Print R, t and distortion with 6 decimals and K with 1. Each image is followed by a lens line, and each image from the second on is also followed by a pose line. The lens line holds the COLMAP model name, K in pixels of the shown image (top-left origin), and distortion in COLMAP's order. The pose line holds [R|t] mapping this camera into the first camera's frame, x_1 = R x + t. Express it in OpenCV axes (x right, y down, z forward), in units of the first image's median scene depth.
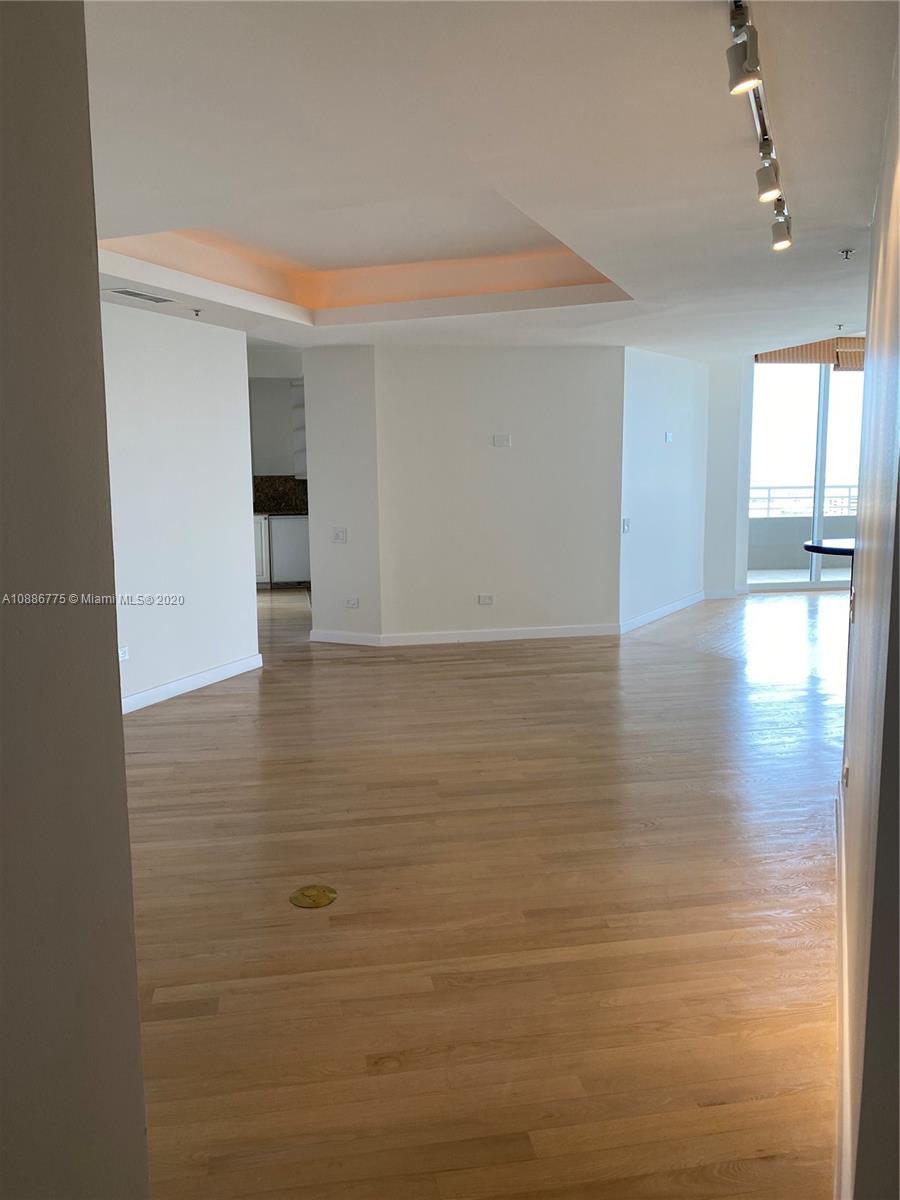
lens RADIAL K [[924.1, 0, 452.0], [0, 924.1, 598.0], [0, 0, 1]] dist [0.042145, -0.029689]
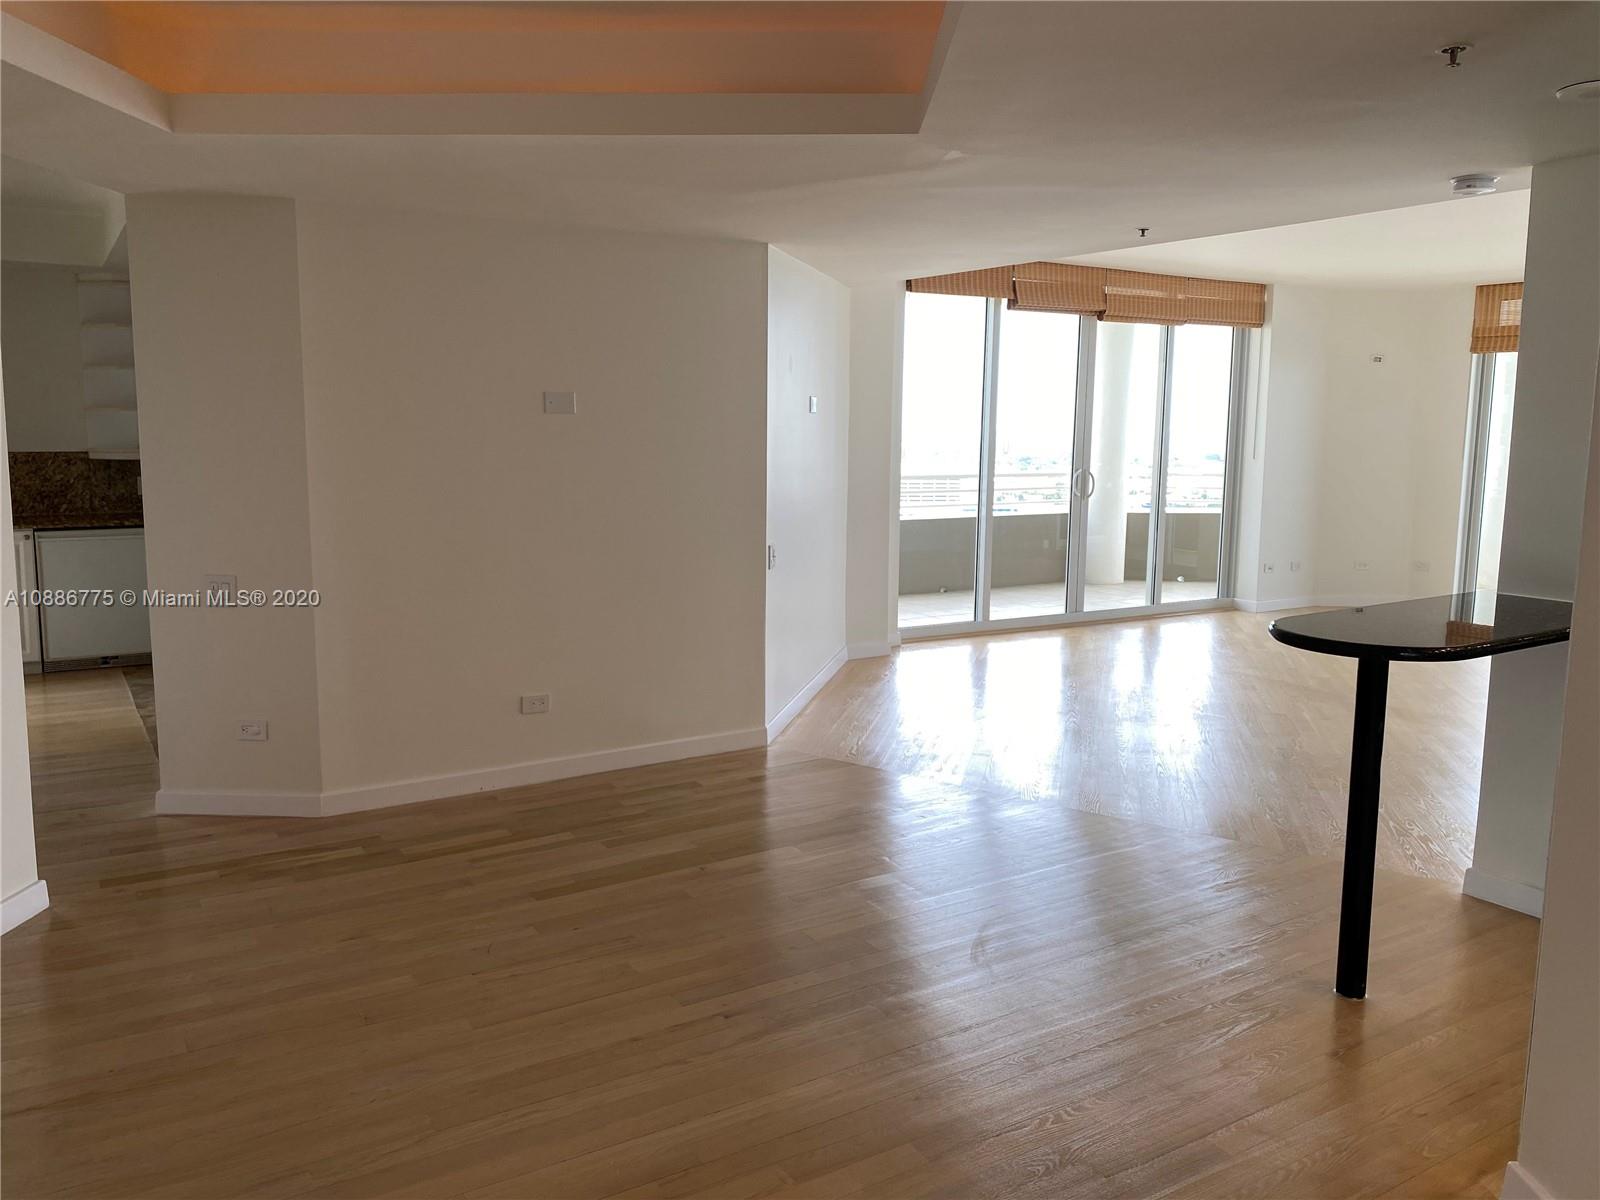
lens RADIAL K [[1232.1, 0, 804.7], [0, 1232.1, 584.2], [0, 0, 1]] dist [0.042145, -0.029689]
pose [[0.931699, -0.029854, 0.362002, -0.057365], [0.035225, 0.999345, -0.008243, -0.043914], [-0.361519, 0.020432, 0.932141, 0.228315]]
